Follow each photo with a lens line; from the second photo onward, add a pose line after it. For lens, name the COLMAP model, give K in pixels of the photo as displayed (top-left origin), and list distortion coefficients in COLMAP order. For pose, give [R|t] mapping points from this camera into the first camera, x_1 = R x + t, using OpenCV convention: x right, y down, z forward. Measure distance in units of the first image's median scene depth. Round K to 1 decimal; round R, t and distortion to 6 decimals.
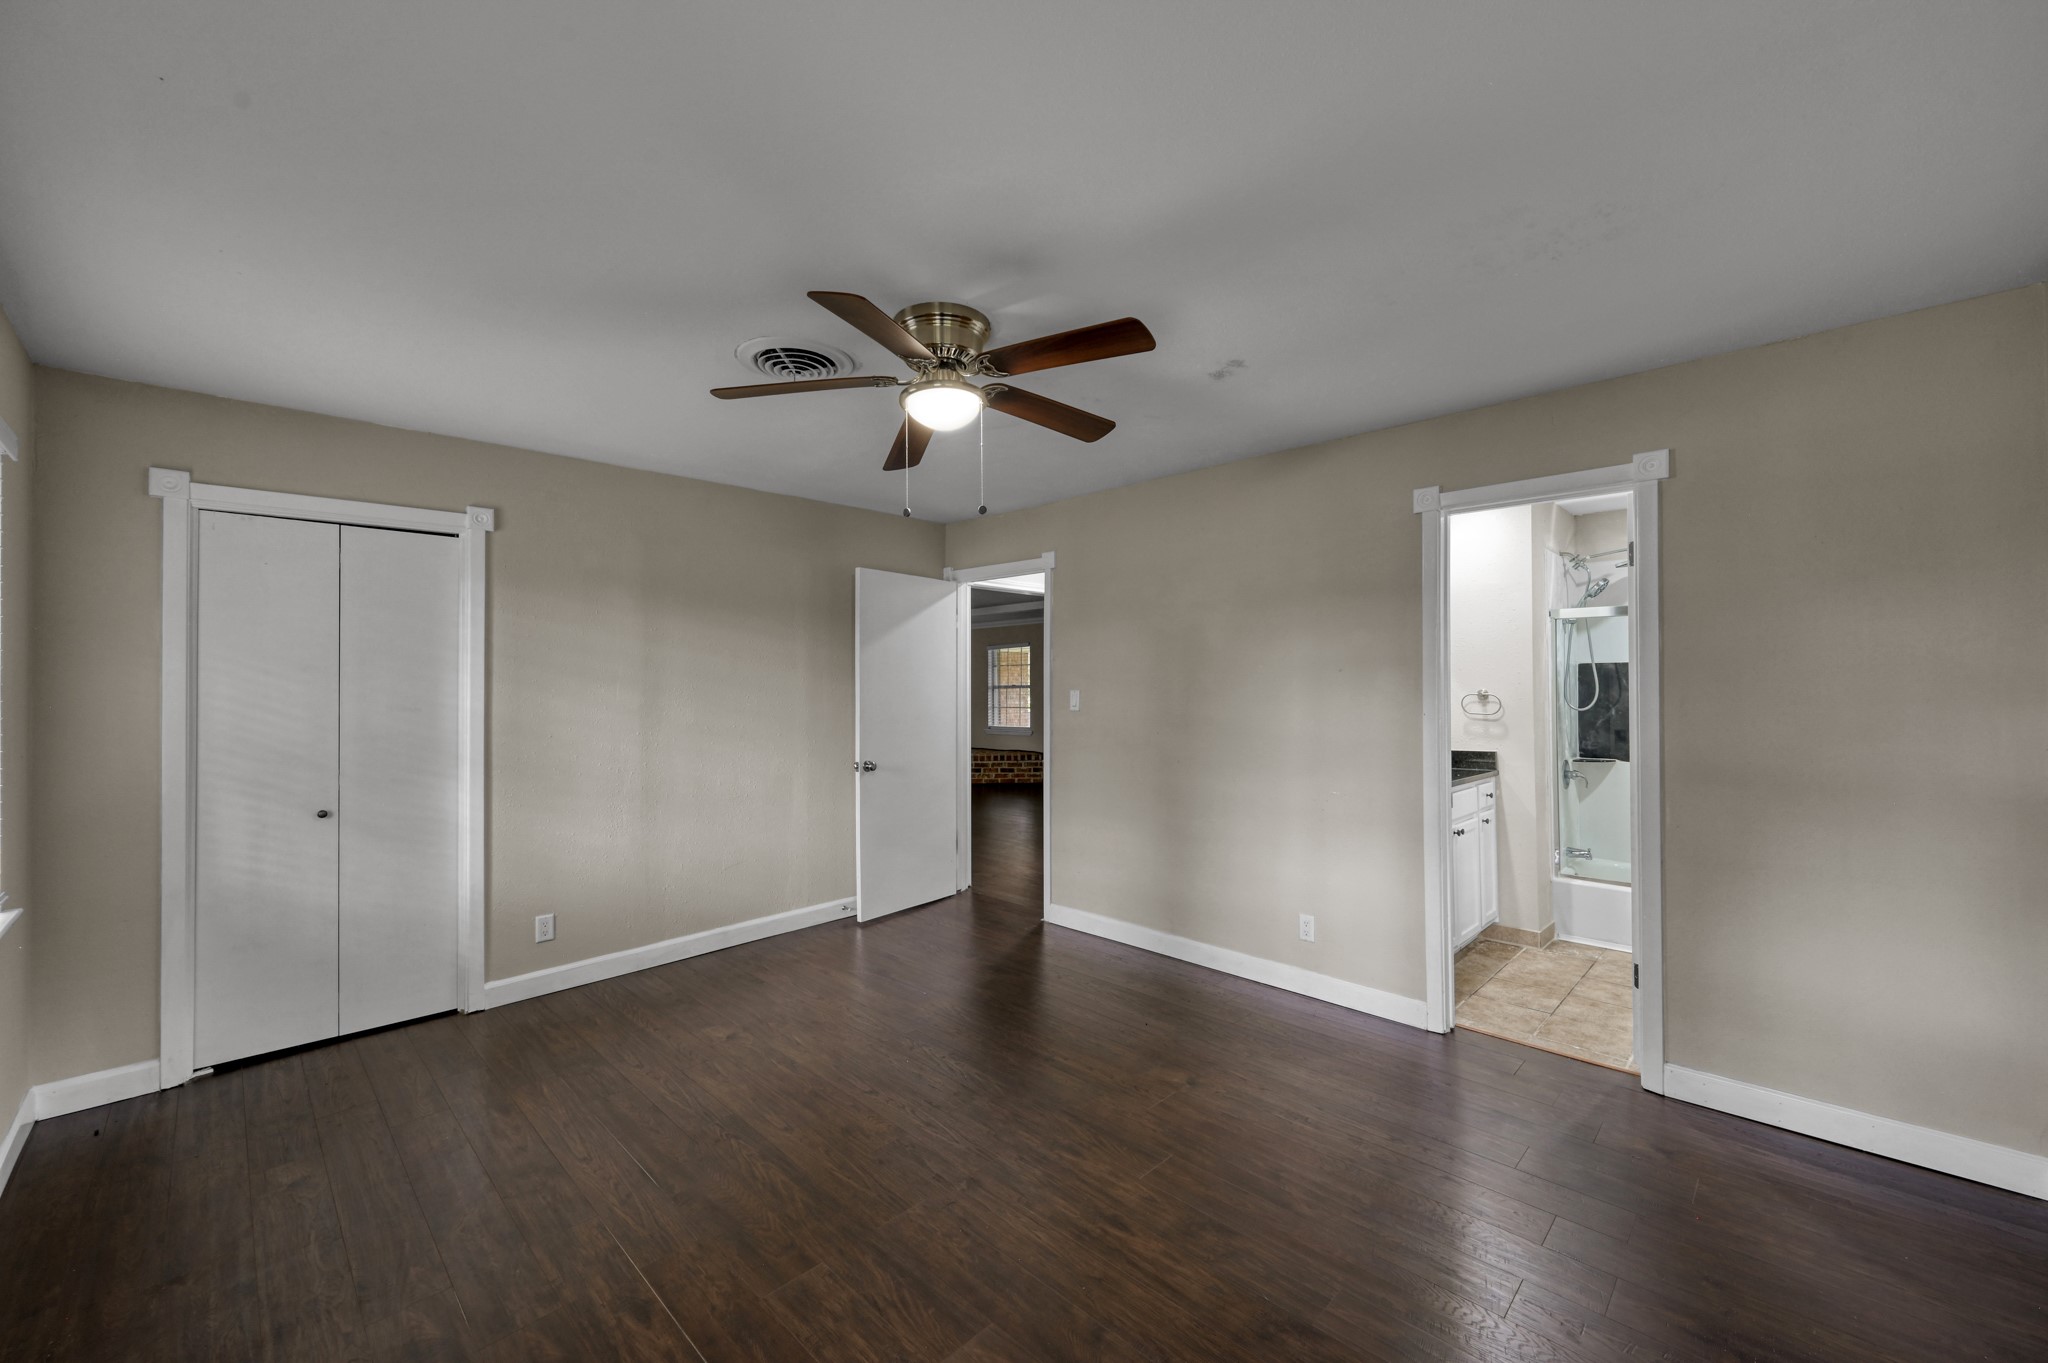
lens RADIAL K [[809.3, 0, 1024.0], [0, 809.3, 681.5], [0, 0, 1]] dist [0.001941, 0.000332]
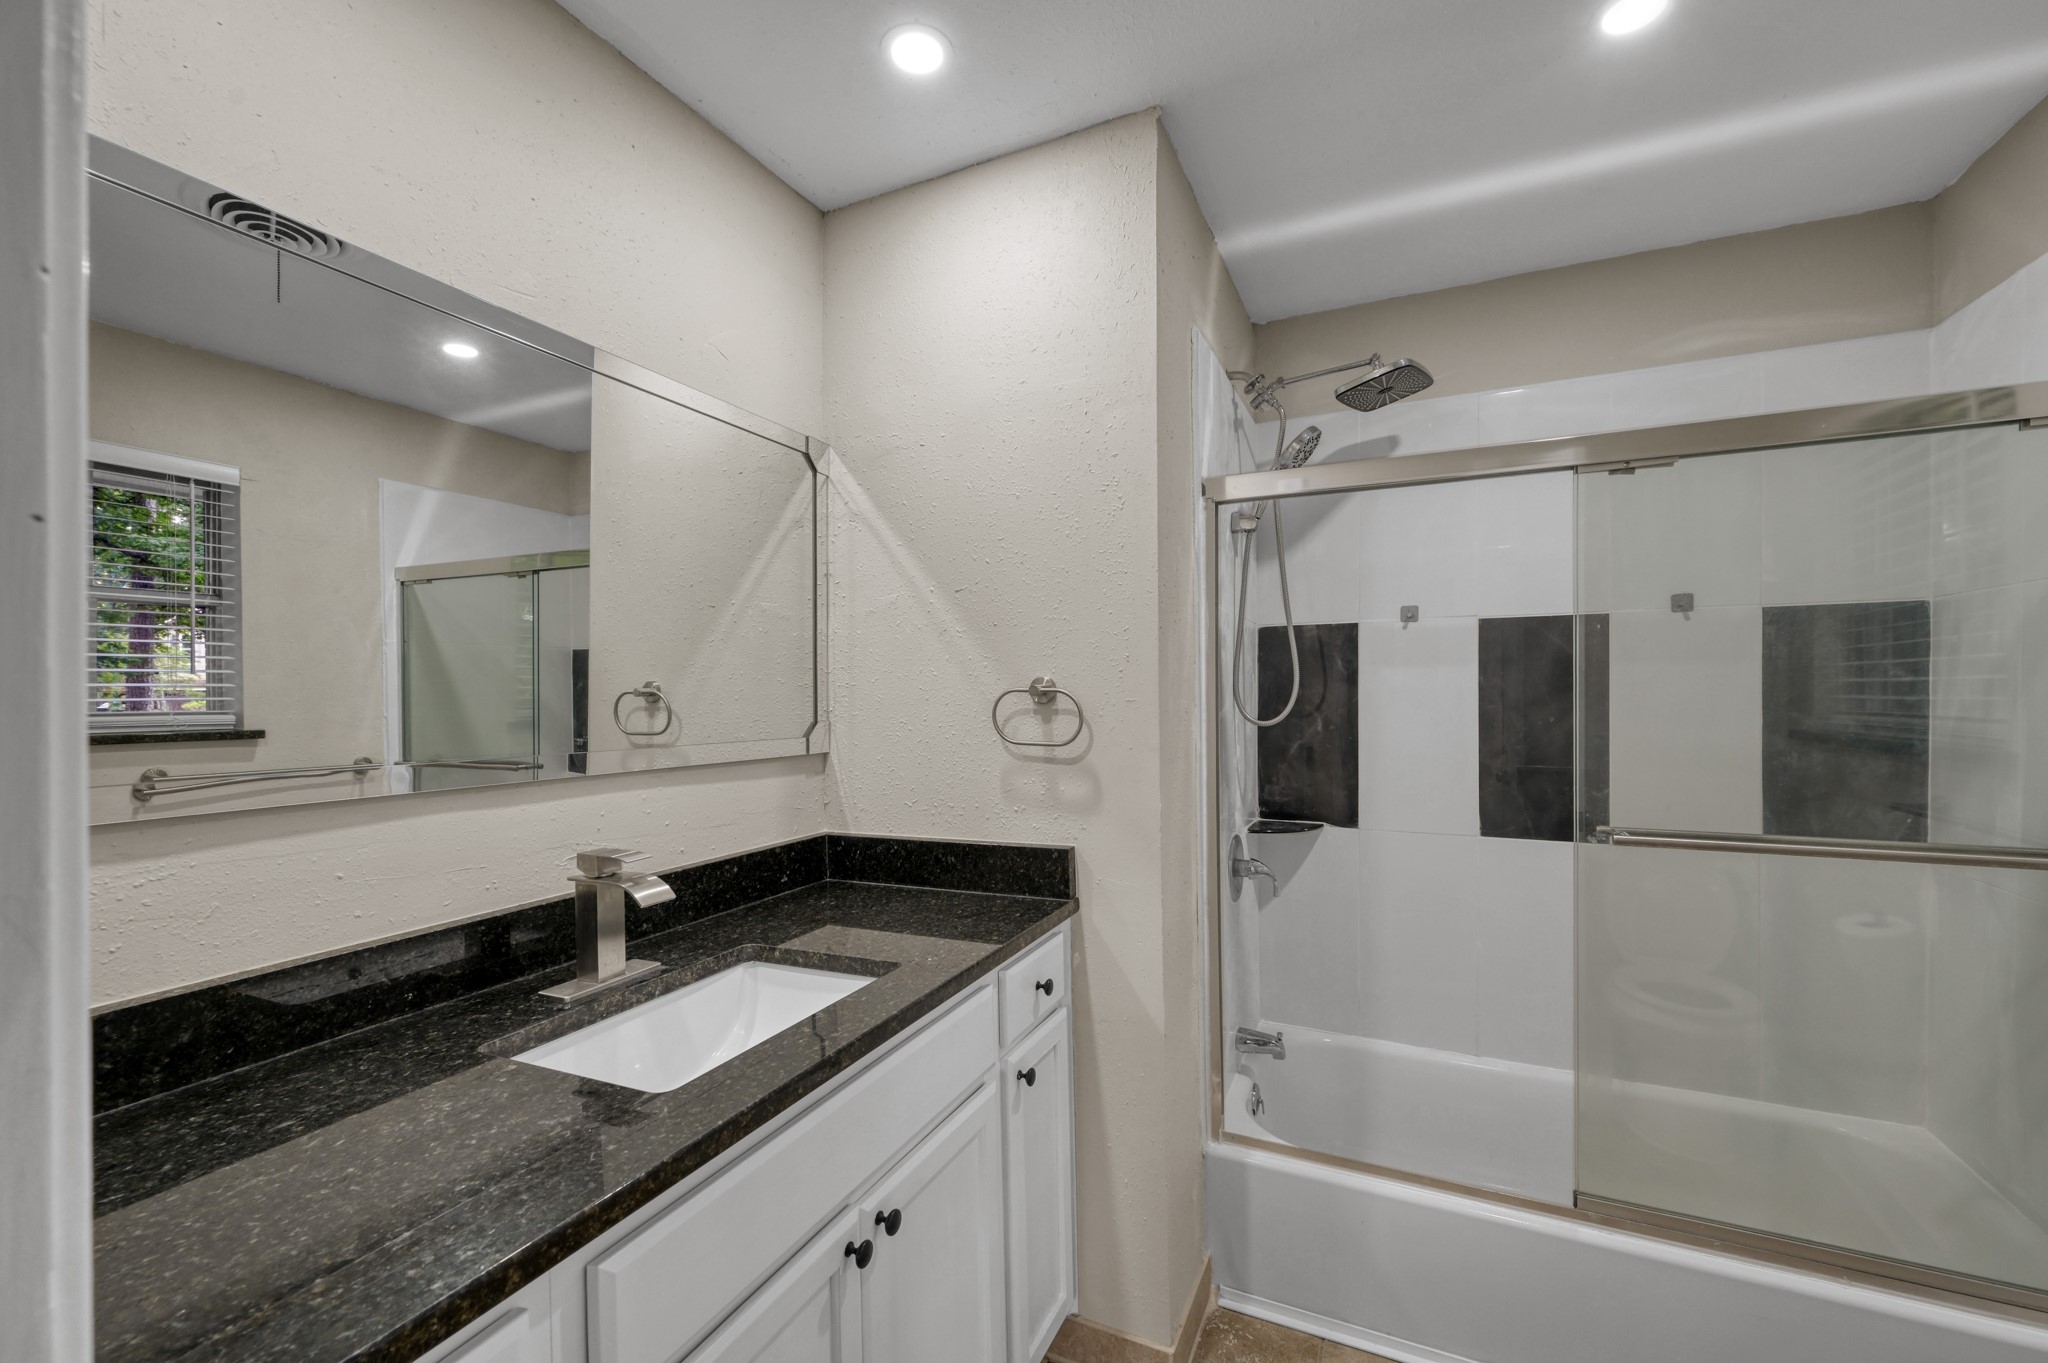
lens RADIAL K [[820.3, 0, 980.5], [0, 820.3, 681.5], [0, 0, 1]] dist [-0.007909, 0.000019]
pose [[0.956483, 0.004347, 0.291756, 0.412084], [-0.004275, 0.999990, -0.000883, 0.011959], [-0.291757, -0.000403, 0.956492, 0.624638]]
